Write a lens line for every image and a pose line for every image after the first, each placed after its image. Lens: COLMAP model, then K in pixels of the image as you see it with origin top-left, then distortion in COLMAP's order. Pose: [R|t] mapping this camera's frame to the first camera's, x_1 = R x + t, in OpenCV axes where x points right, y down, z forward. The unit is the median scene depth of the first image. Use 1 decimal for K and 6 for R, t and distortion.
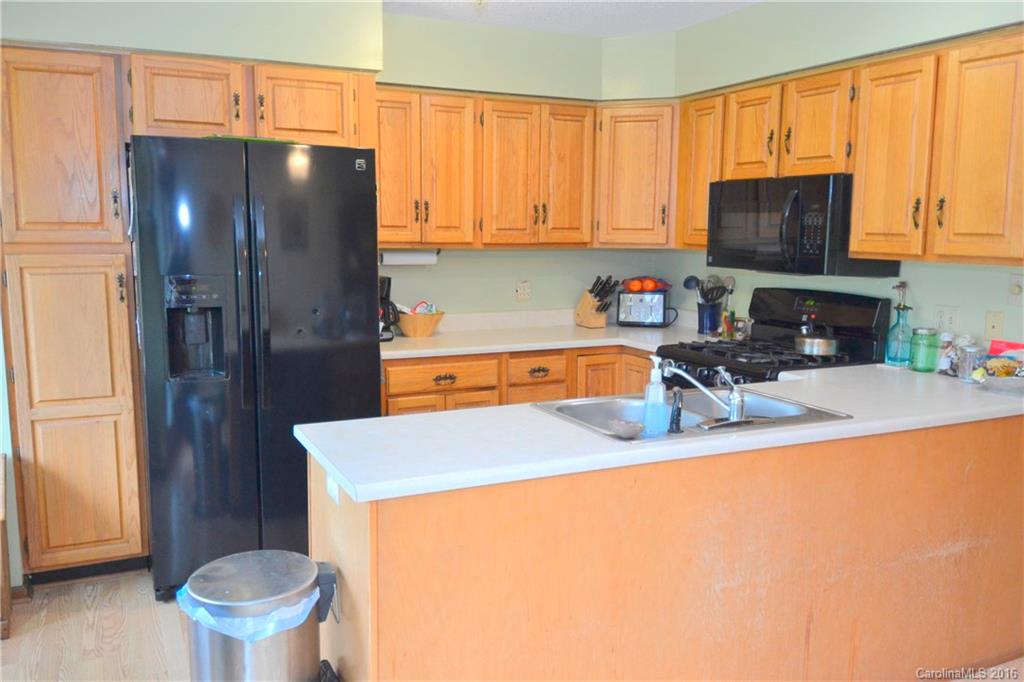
lens RADIAL K [[847.5, 0, 511.6], [0, 847.5, 341.7], [0, 0, 1]] dist [-0.010186, 0.001160]
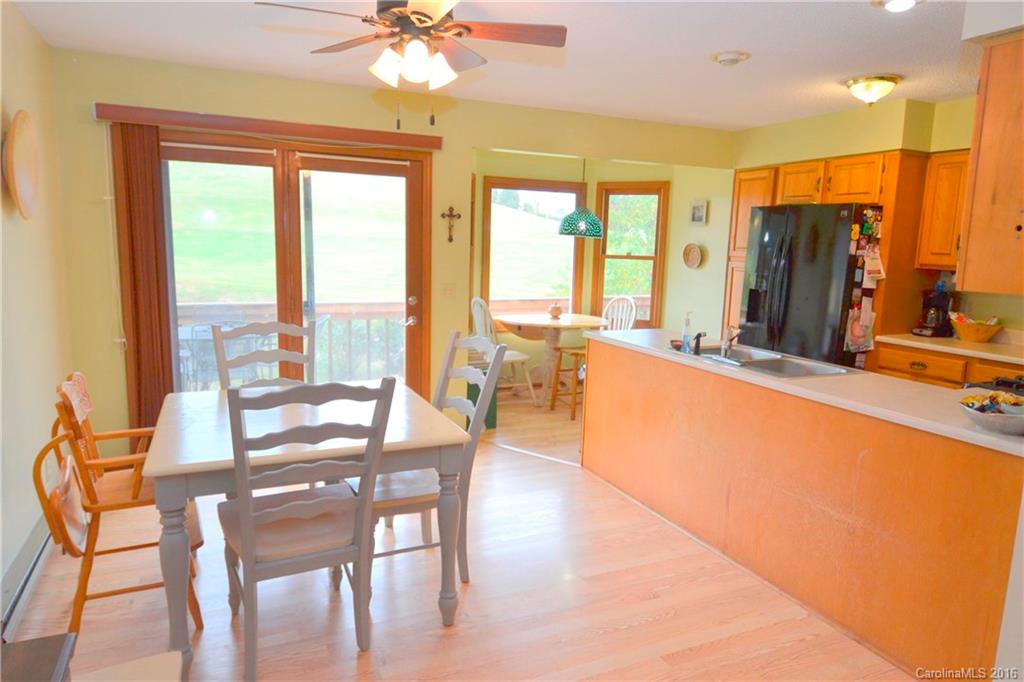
lens RADIAL K [[626.3, 0, 510.6], [0, 626.3, 343.0], [0, 0, 1]] dist [-0.003139, -0.000576]
pose [[-0.004489, 0.137170, -0.990537, 1.048383], [-0.165404, 0.976801, 0.136017, -0.021939], [0.986216, 0.164450, 0.018304, 0.383844]]
